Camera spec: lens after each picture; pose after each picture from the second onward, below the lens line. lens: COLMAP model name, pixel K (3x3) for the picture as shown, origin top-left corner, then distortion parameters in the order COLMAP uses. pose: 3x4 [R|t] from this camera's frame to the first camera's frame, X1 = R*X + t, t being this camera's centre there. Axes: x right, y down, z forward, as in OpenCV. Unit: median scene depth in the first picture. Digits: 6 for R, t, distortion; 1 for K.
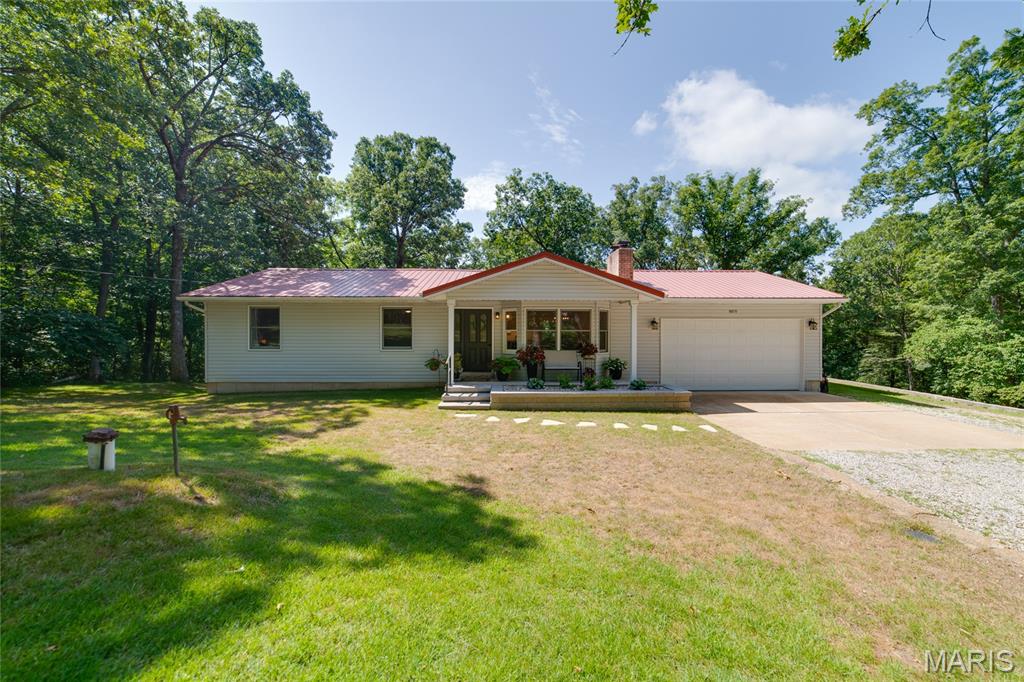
lens RADIAL K [[402.4, 0, 512.0], [0, 402.4, 341.0], [0, 0, 1]] dist [-0.022174, 0.006793]
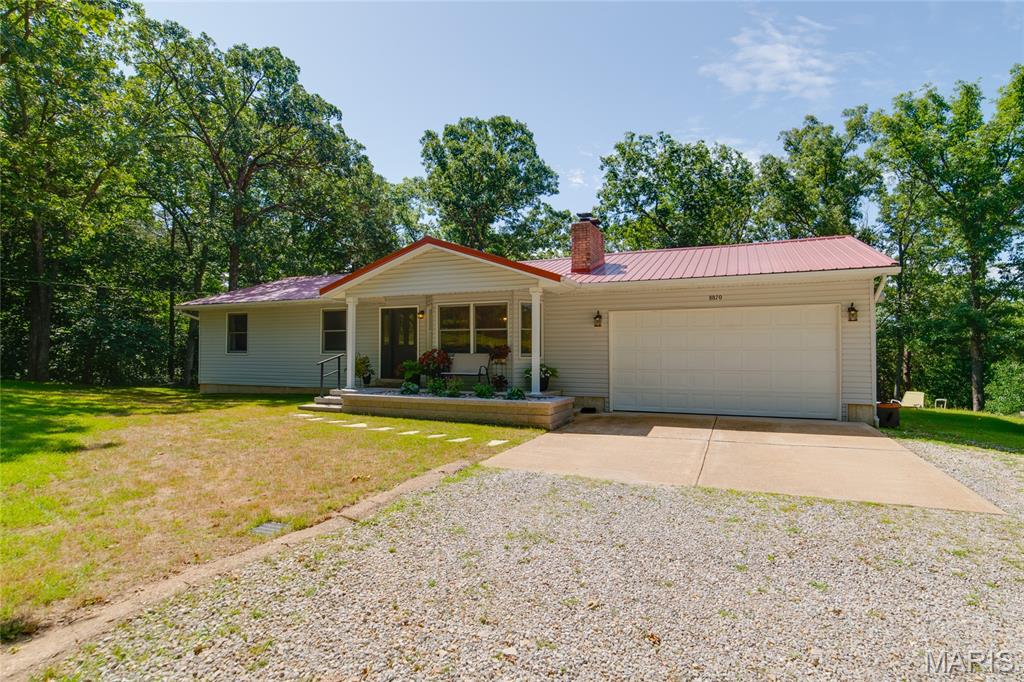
lens RADIAL K [[512.7, 0, 540.0], [0, 512.7, 350.3], [0, 0, 1]] dist [-0.014426, -0.000125]
pose [[0.918593, -0.004684, -0.395177, 0.634684], [-0.004489, 0.999742, -0.022286, 0.038781], [0.395179, 0.022245, 0.918335, 0.070357]]
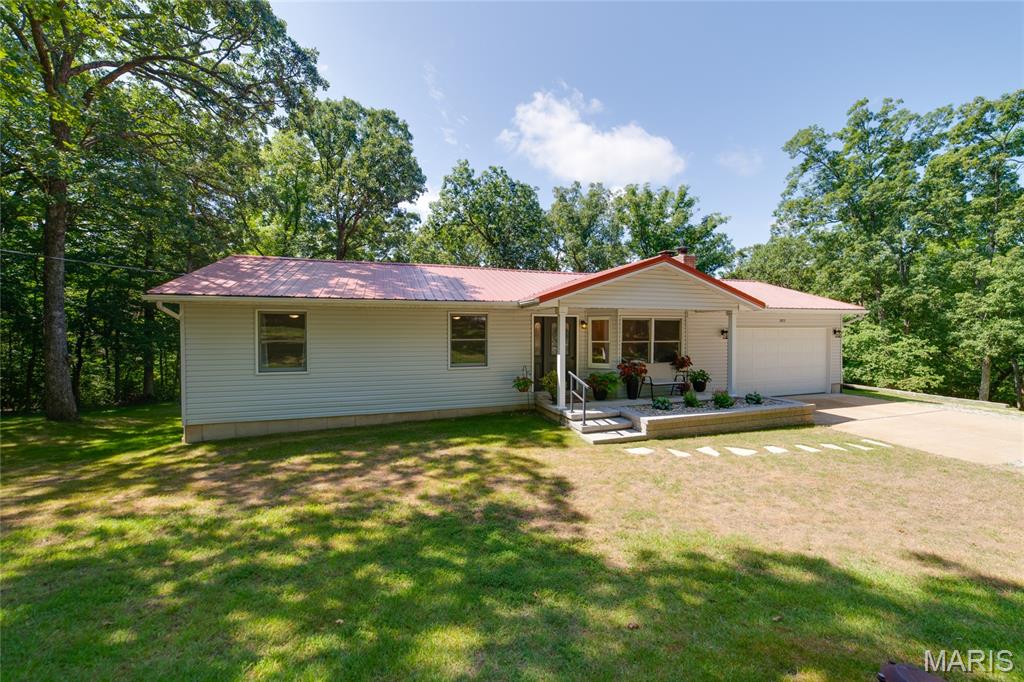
lens RADIAL K [[402.4, 0, 512.0], [0, 402.4, 341.0], [0, 0, 1]] dist [-0.022174, 0.006793]
pose [[0.955195, -0.010567, 0.295789, -0.432656], [0.009230, 0.999940, 0.005918, -0.033793], [-0.295833, -0.002923, 0.955235, 0.210651]]
